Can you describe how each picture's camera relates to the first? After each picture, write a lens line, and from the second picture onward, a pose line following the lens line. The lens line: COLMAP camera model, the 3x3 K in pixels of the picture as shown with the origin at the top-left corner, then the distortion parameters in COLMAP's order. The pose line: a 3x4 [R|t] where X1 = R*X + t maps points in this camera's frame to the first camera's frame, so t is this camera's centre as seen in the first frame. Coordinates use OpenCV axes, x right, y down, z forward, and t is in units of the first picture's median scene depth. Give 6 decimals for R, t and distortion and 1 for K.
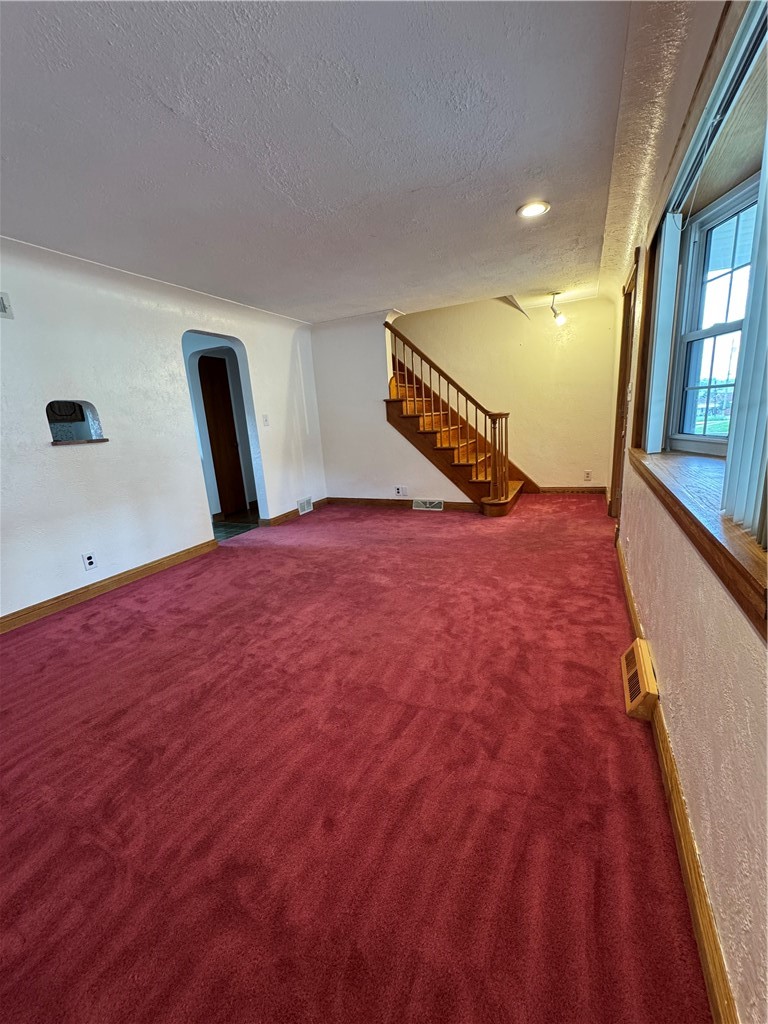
lens RADIAL K [[410.9, 0, 380.2], [0, 410.9, 485.5], [0, 0, 1]] dist [0.000064, -0.005800]
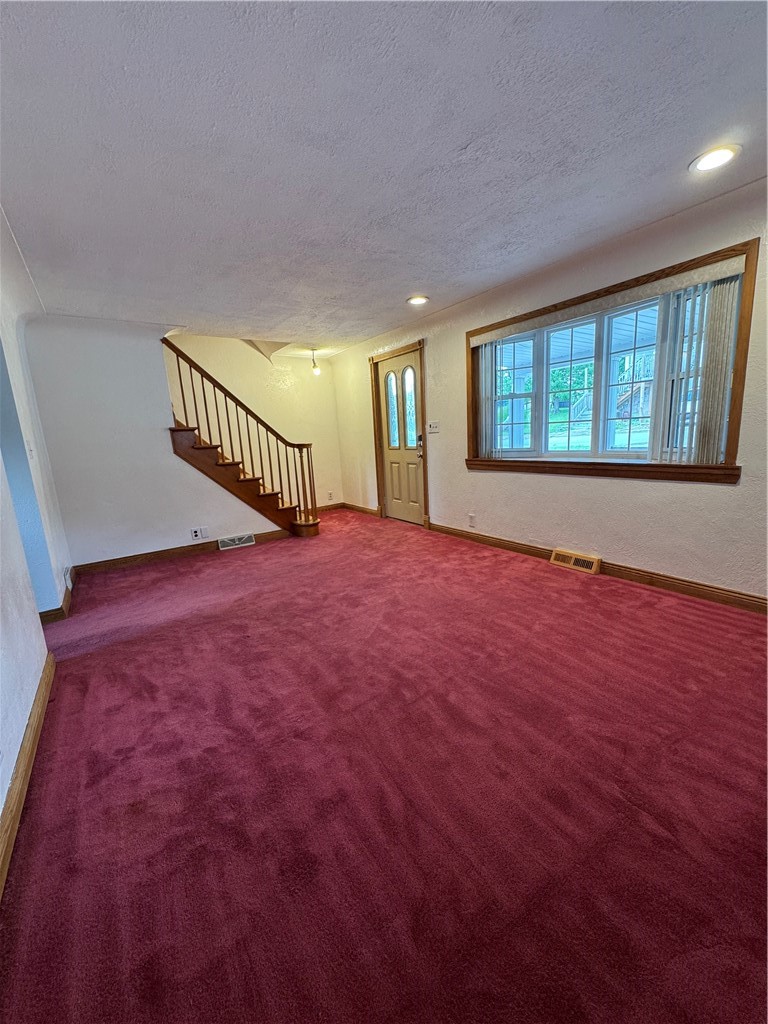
lens RADIAL K [[410.9, 0, 380.2], [0, 410.9, 485.5], [0, 0, 1]] dist [0.000064, -0.005800]
pose [[0.508265, -0.070140, 0.858339, -0.550237], [0.166799, 0.985823, -0.018212, -0.007514], [-0.844893, 0.152426, 0.512759, 0.254613]]
